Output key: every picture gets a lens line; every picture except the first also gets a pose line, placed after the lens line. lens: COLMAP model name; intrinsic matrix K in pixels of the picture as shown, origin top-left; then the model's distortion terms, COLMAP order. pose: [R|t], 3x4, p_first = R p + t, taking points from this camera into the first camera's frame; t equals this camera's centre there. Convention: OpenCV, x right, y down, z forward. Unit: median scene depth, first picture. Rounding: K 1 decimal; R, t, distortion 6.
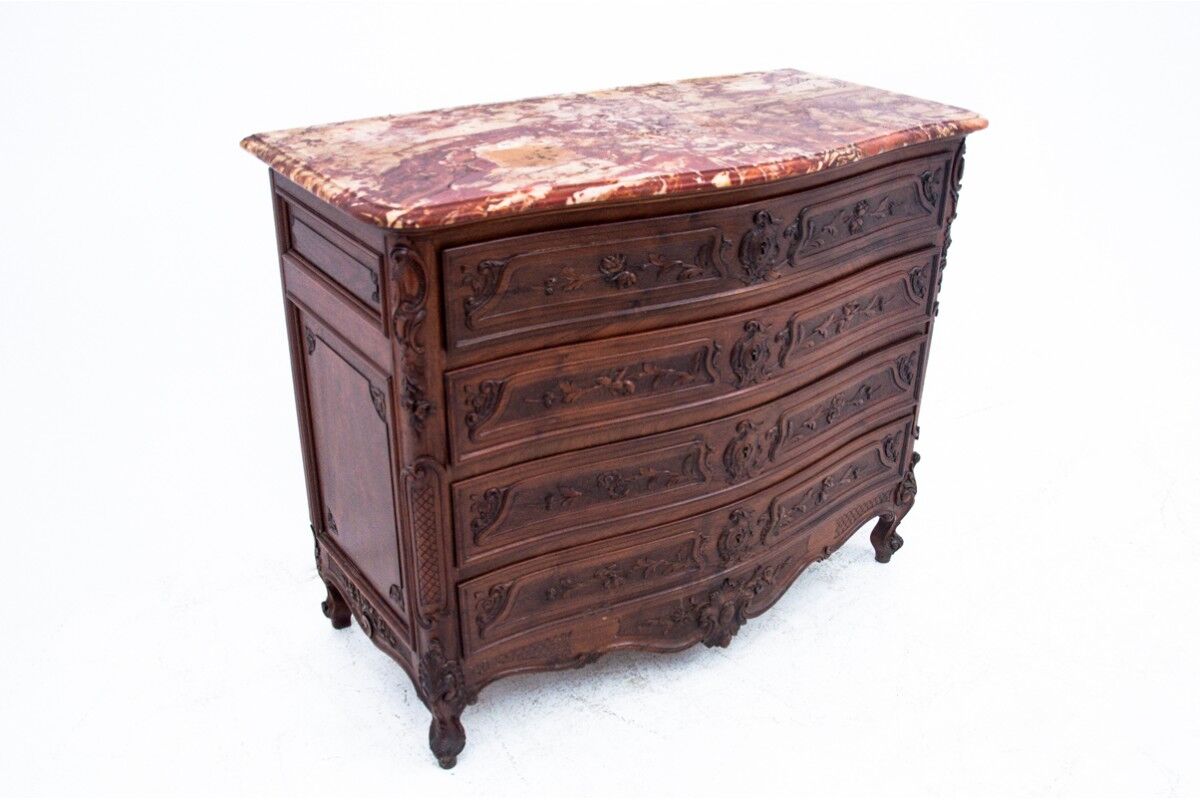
lens RADIAL K [[1117.5, 0, 612.1], [0, 1117.5, 413.0], [0, 0, 1]] dist [-0.110376, 0.003409]
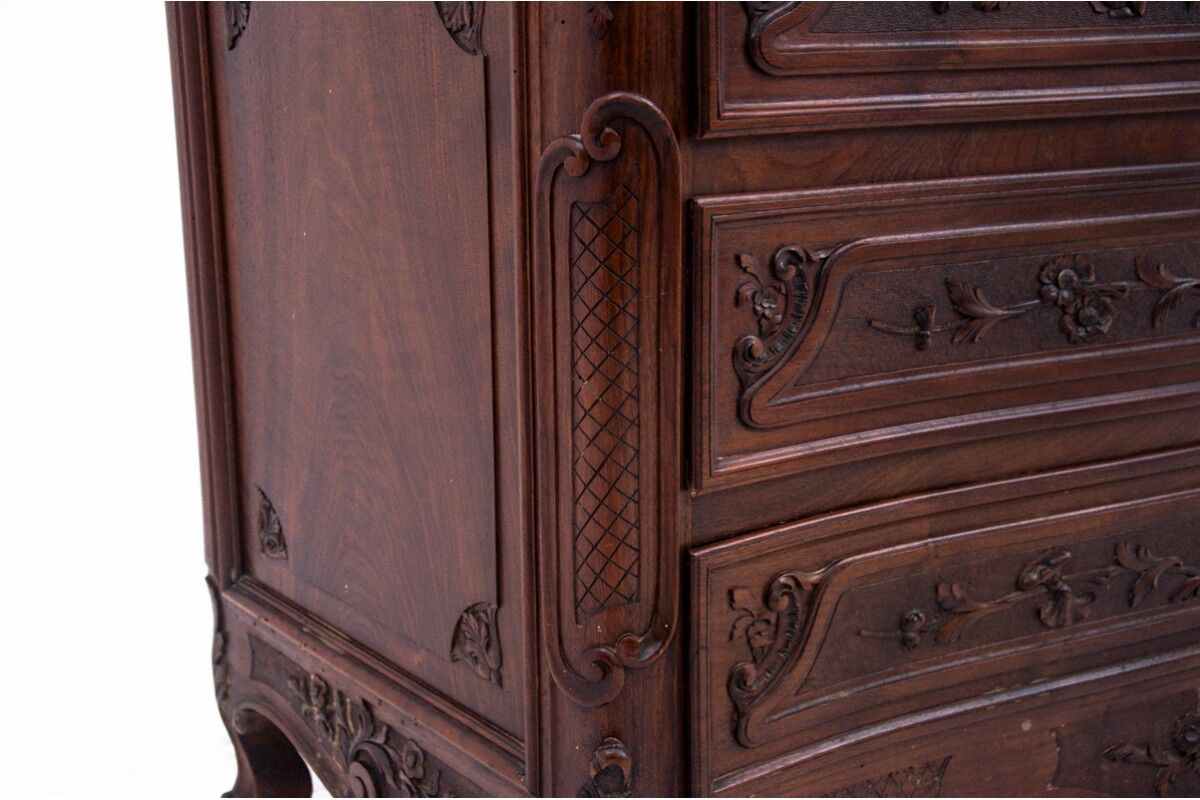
lens RADIAL K [[1552.9, 0, 601.1], [0, 1552.9, 413.8], [0, 0, 1]] dist [-0.000315, 0.368037]
pose [[0.999233, -0.028667, 0.026690, -0.170728], [0.034035, 0.972722, -0.229465, 0.214084], [-0.019384, 0.230198, 0.972951, 0.521021]]
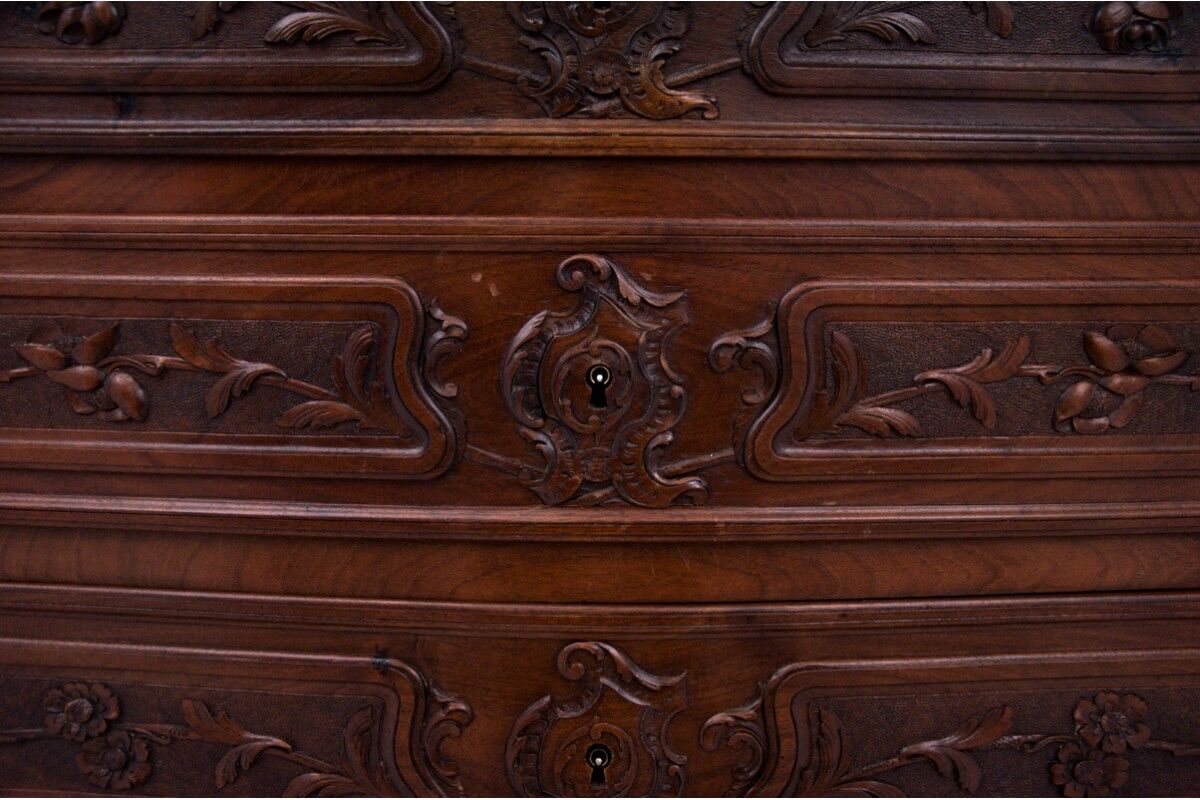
lens RADIAL K [[1552.9, 0, 601.1], [0, 1552.9, 413.8], [0, 0, 1]] dist [-0.000315, 0.368037]
pose [[0.820501, 0.060076, -0.568480, 0.360794], [-0.256451, 0.927458, -0.272130, 0.063802], [0.510892, 0.369070, 0.776387, 0.708634]]
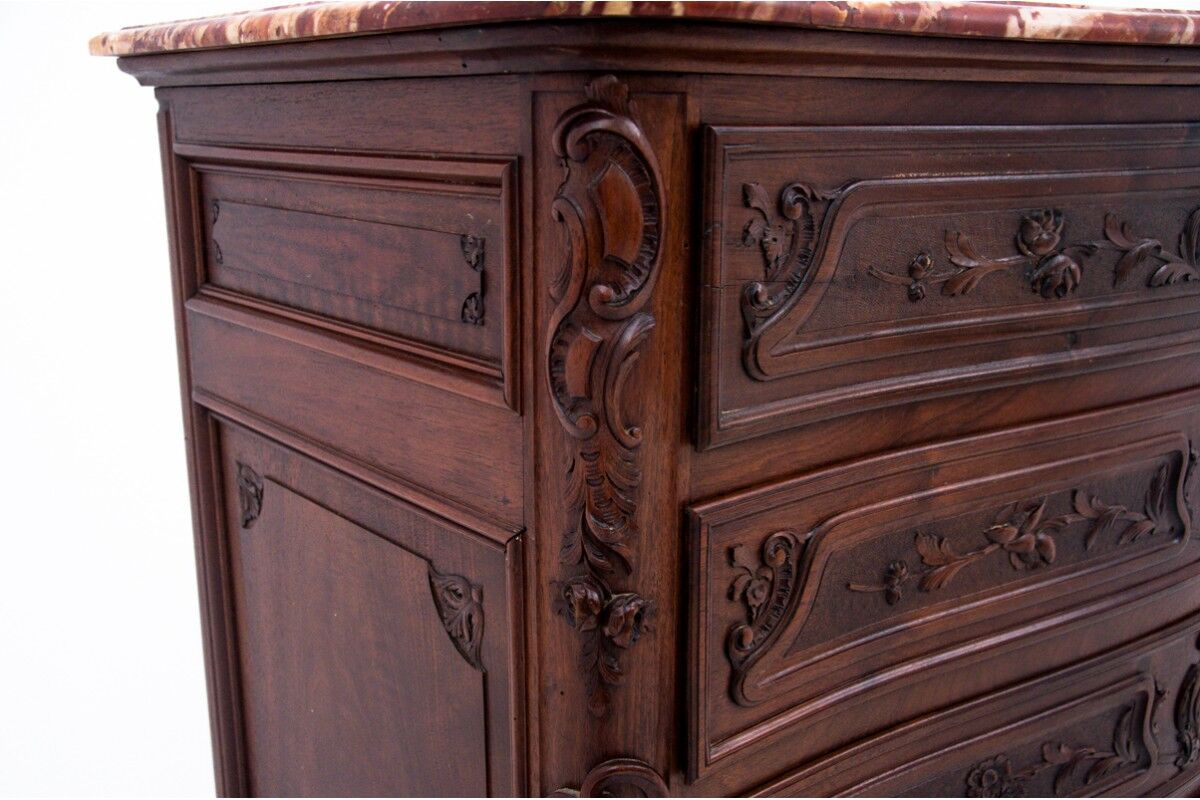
lens RADIAL K [[1144.9, 0, 624.9], [0, 1144.9, 401.4], [0, 0, 1]] dist [-0.004664, 0.097245]
pose [[0.993298, -0.036769, 0.109574, -0.181677], [0.060519, 0.973155, -0.222053, 0.008761], [-0.098468, 0.227196, 0.968858, 0.566708]]
